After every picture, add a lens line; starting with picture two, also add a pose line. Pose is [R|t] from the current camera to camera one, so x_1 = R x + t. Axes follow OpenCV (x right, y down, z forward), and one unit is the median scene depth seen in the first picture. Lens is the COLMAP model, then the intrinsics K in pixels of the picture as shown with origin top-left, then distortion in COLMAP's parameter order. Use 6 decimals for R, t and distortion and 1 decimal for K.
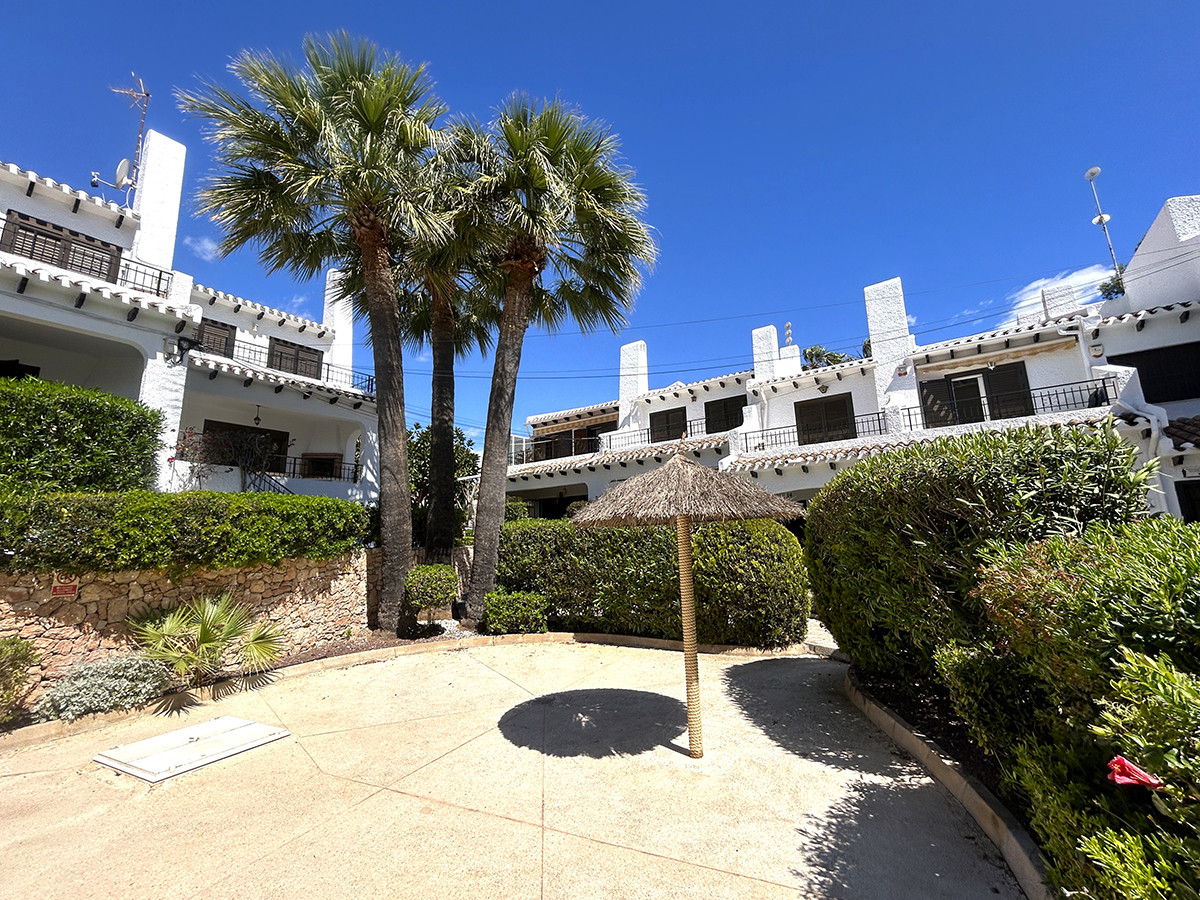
lens RADIAL K [[501.9, 0, 598.7], [0, 501.9, 445.7], [0, 0, 1]] dist [-0.000421, 0.000188]
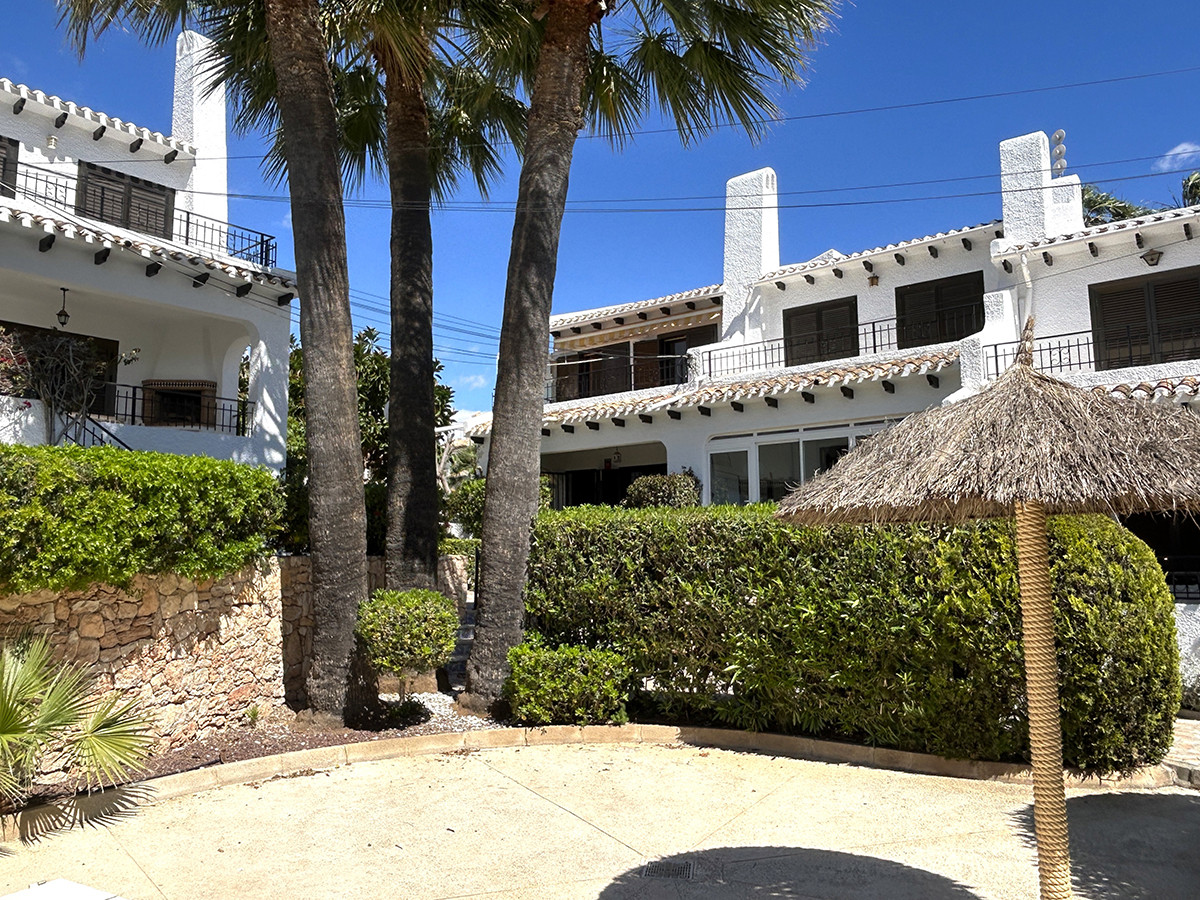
lens RADIAL K [[920.8, 0, 600.4], [0, 920.8, 439.9], [0, 0, 1]] dist [0.002844, -0.007518]
pose [[0.998180, 0.010735, -0.059340, -0.073288], [-0.006589, 0.997552, 0.069624, 0.013120], [0.059942, -0.069106, 0.995807, 0.069524]]
